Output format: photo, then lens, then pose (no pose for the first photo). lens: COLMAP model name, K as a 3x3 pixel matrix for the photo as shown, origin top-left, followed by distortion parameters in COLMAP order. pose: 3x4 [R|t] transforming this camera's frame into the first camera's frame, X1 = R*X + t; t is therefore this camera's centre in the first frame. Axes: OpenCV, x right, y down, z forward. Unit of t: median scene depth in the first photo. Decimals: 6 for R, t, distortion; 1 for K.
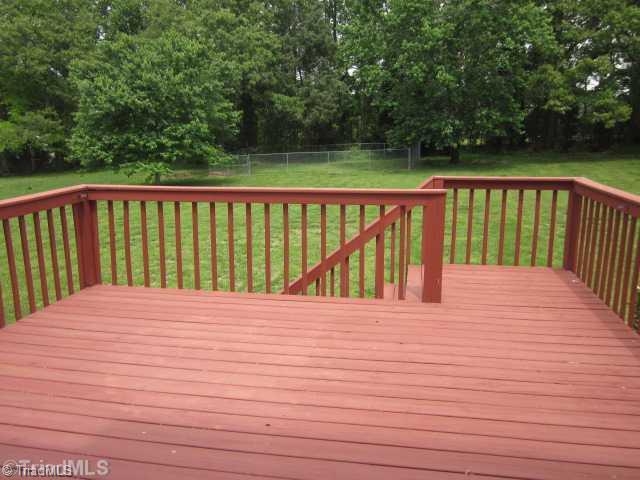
lens RADIAL K [[542.9, 0, 320.0], [0, 542.9, 240.0], [0, 0, 1]] dist [-0.061057, 0.067640]
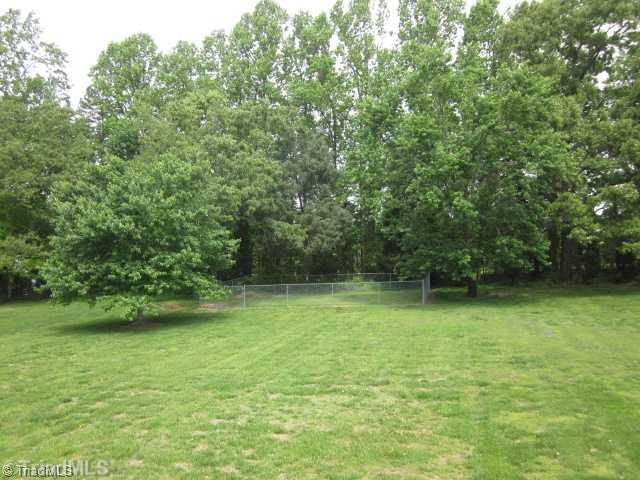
lens RADIAL K [[542.9, 0, 320.0], [0, 542.9, 240.0], [0, 0, 1]] dist [-0.061057, 0.067640]
pose [[0.999864, 0.007516, 0.014698, -0.021031], [-0.003946, 0.973349, -0.229293, -0.026040], [-0.016029, 0.229204, 0.973247, 0.104247]]
